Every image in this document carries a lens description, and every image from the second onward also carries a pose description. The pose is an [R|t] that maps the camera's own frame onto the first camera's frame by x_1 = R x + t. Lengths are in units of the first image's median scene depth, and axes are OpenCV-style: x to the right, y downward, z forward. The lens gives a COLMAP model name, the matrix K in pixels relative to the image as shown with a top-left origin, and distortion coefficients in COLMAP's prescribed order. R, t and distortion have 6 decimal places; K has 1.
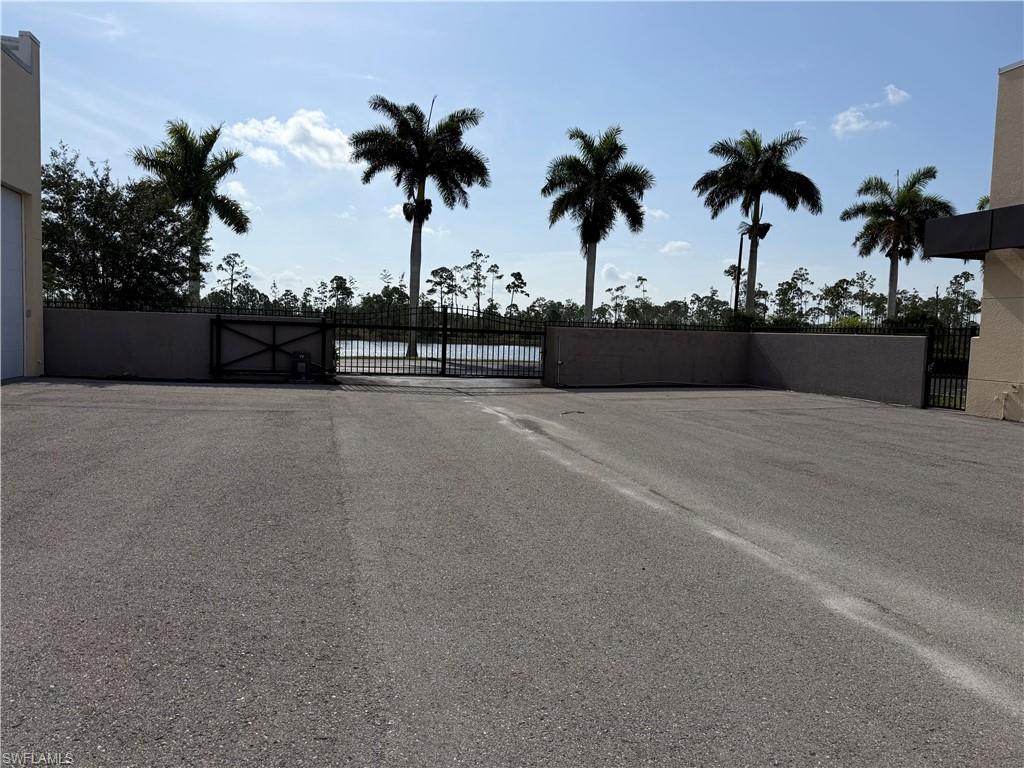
lens RADIAL K [[716.3, 0, 512.0], [0, 716.3, 384.0], [0, 0, 1]] dist [0.173172, -0.318208]
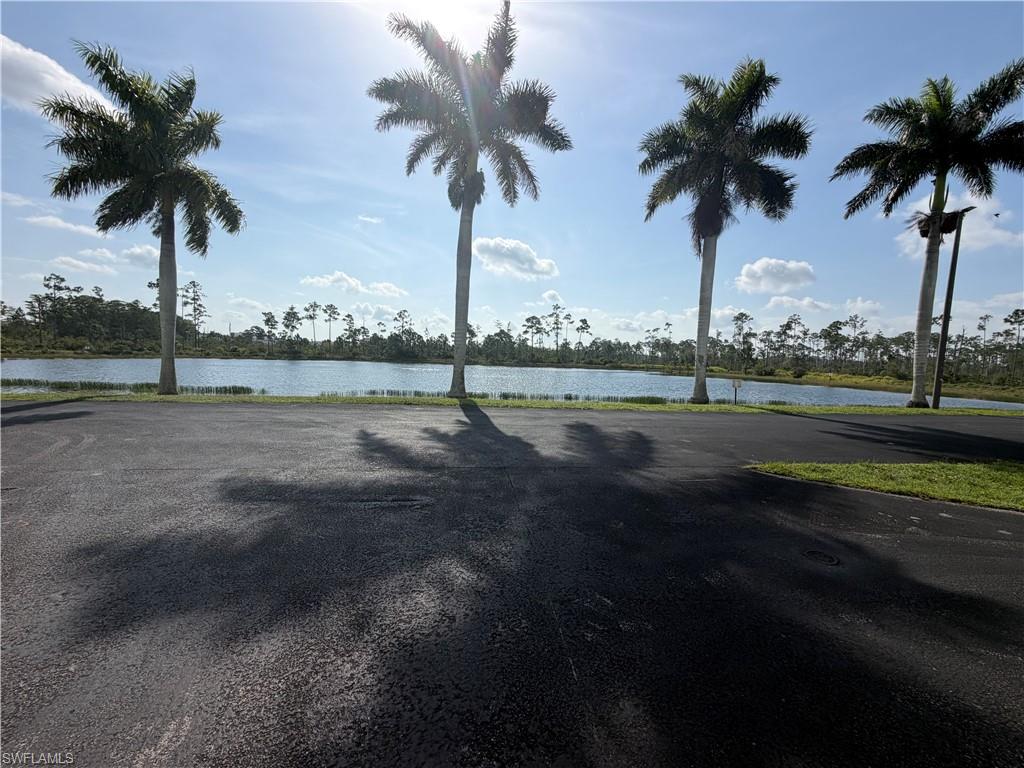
lens RADIAL K [[409.2, 0, 512.0], [0, 409.2, 384.0], [0, 0, 1]] dist [-0.012200, -0.000048]
pose [[0.987476, 0.013673, -0.157178, -0.004717], [-0.015596, 0.999818, -0.011008, -0.011262], [0.156999, 0.013321, 0.987509, 0.156530]]
